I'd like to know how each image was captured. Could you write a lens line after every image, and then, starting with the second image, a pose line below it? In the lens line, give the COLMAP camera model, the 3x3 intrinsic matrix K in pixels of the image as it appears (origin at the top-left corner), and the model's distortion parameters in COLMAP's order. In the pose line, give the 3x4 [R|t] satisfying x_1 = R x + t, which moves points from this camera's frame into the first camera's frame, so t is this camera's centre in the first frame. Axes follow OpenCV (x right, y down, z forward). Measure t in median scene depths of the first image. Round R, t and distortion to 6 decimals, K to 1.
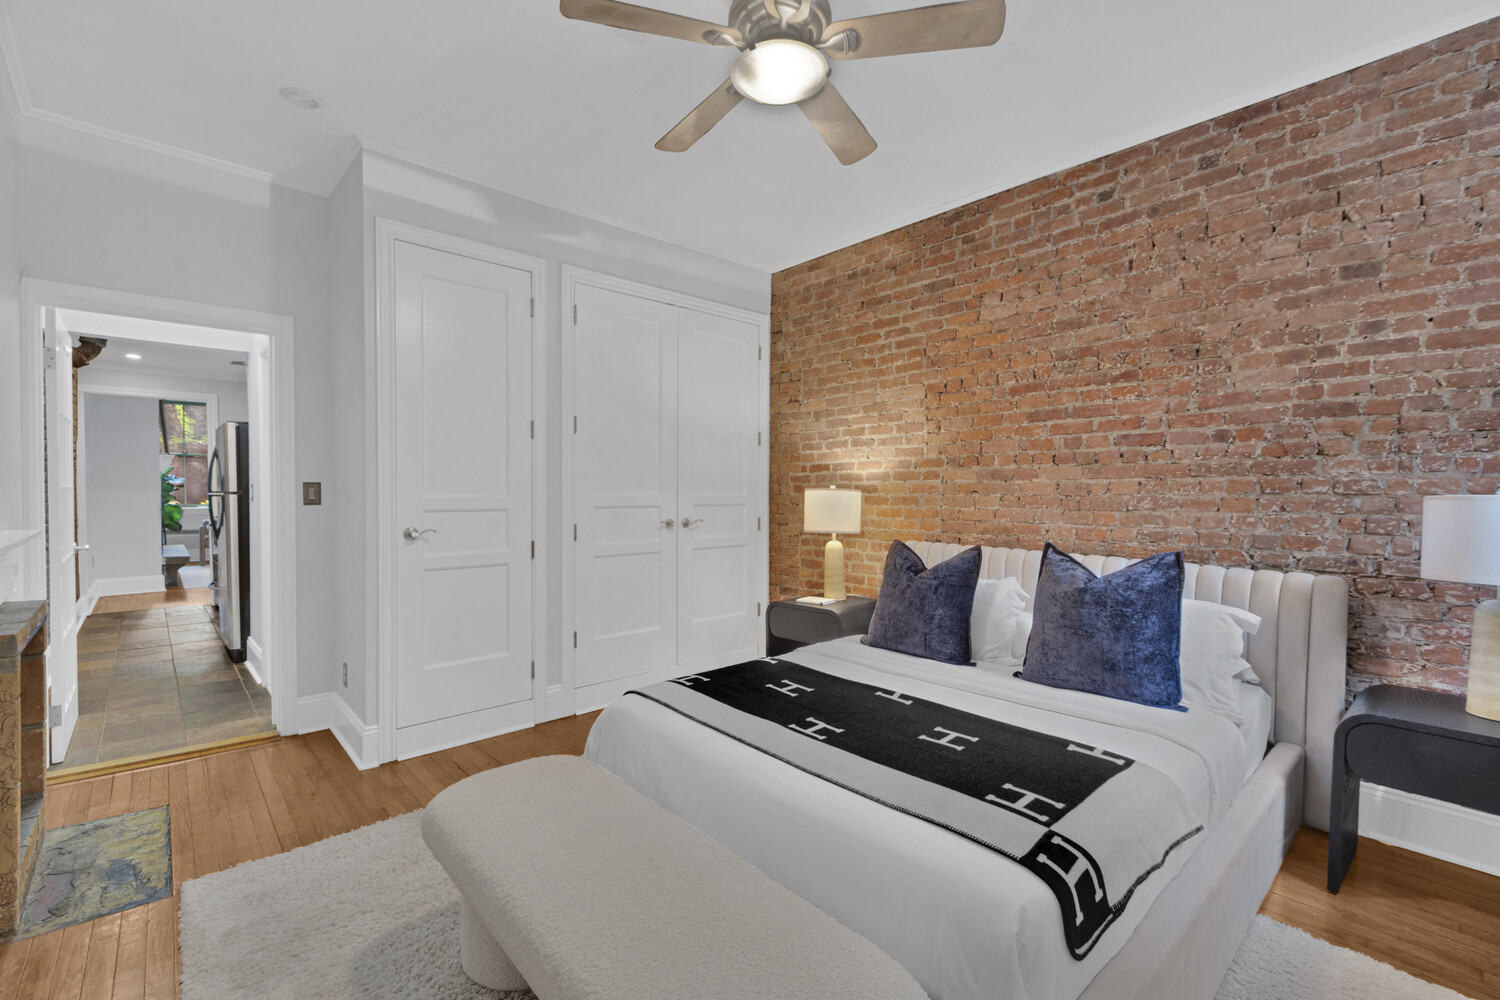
lens RADIAL K [[653.7, 0, 754.2], [0, 653.7, 501.1], [0, 0, 1]] dist [0.003332, 0.000066]
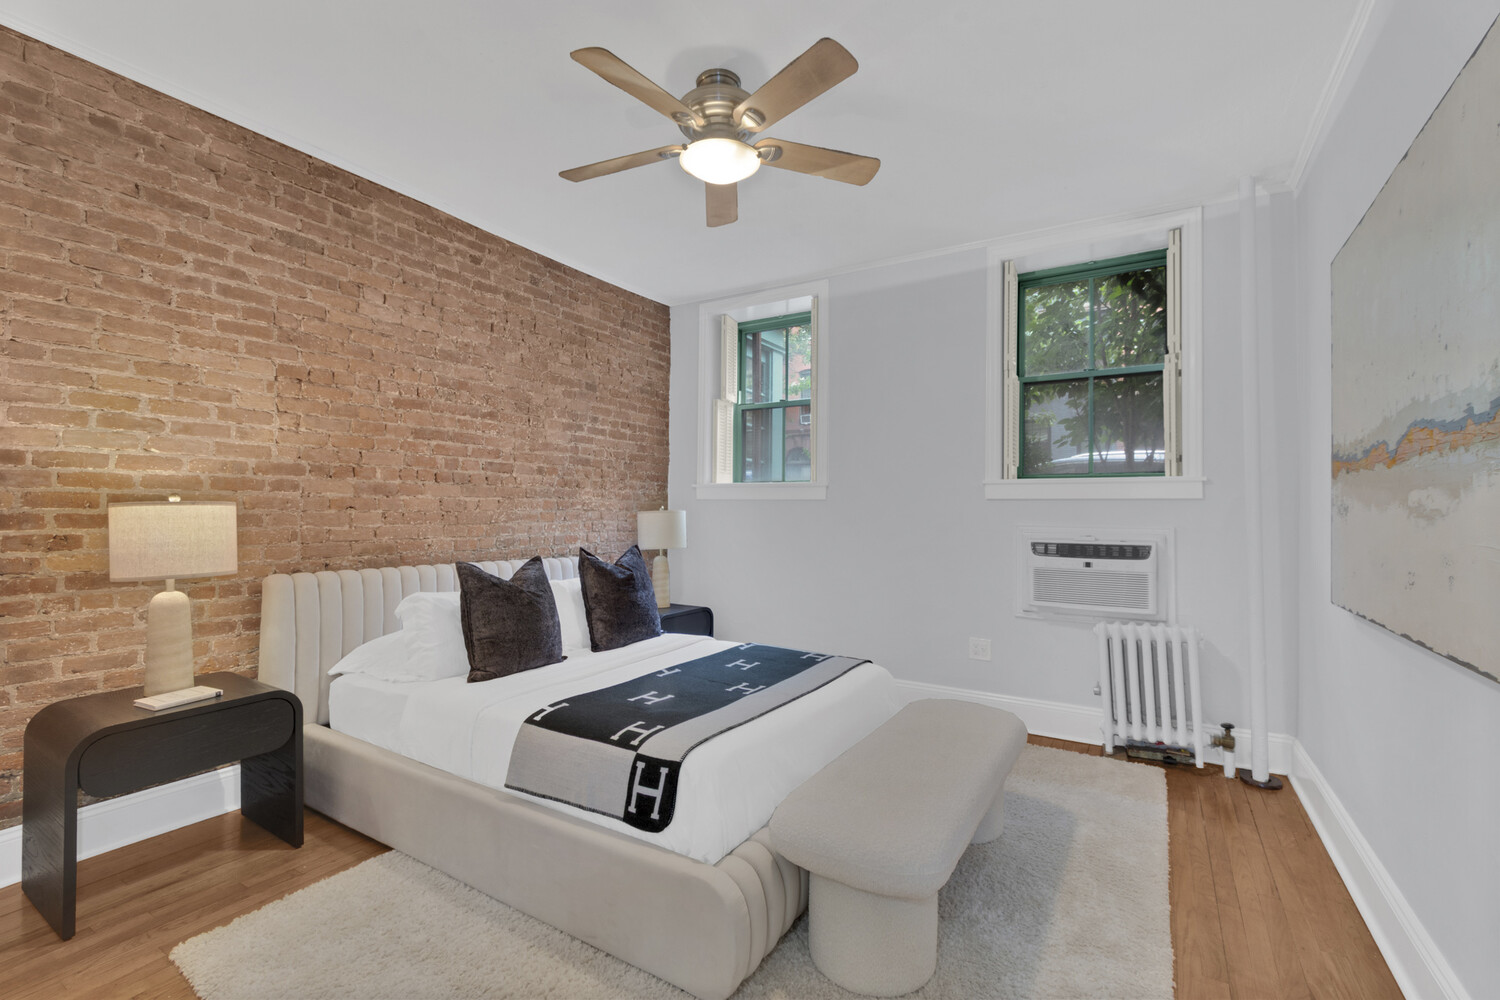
lens RADIAL K [[653.7, 0, 754.2], [0, 653.7, 501.1], [0, 0, 1]] dist [0.003332, 0.000066]
pose [[-0.282927, 0.009938, 0.959090, -0.708421], [0.008552, 0.999933, -0.007839, -0.012656], [-0.959103, 0.005984, -0.282993, 0.810627]]
